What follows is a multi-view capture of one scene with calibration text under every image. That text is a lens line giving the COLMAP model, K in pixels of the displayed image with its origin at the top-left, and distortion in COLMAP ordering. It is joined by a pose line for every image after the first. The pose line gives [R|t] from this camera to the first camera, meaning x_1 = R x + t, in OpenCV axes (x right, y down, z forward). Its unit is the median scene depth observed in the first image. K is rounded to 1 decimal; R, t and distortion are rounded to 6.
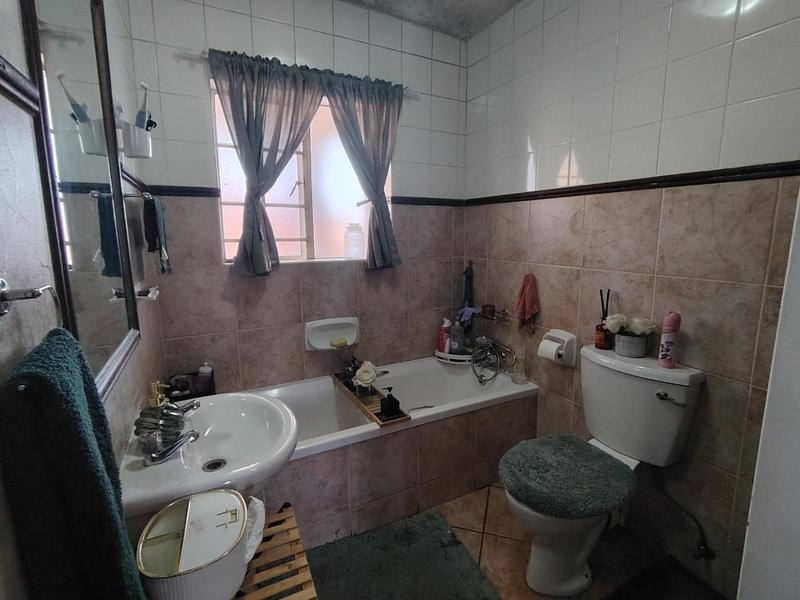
lens RADIAL K [[386.9, 0, 402.9], [0, 386.9, 293.2], [0, 0, 1]] dist [-0.003663, -0.000834]
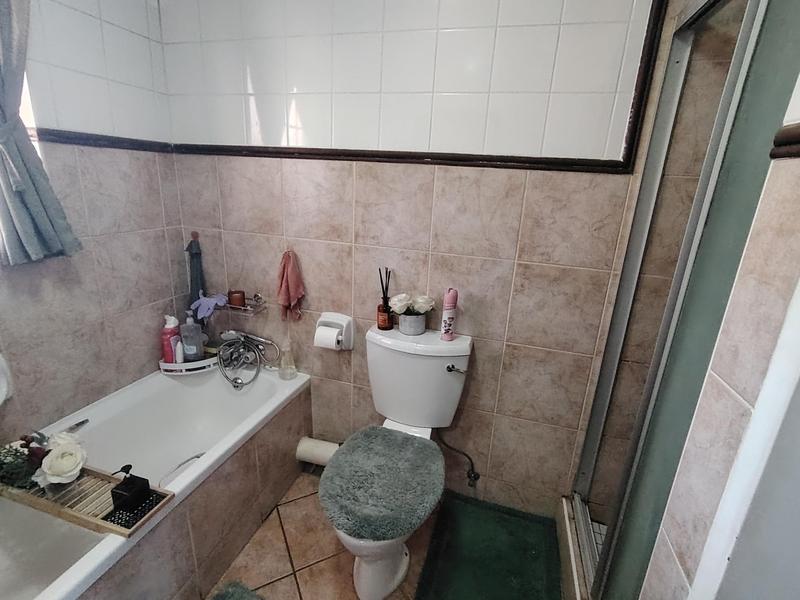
lens RADIAL K [[386.9, 0, 402.9], [0, 386.9, 293.2], [0, 0, 1]] dist [-0.003663, -0.000834]
pose [[0.698690, -0.165661, 0.695980, -0.094602], [0.056223, 0.982527, 0.177425, -0.096121], [-0.713212, -0.084834, 0.695796, 0.252548]]
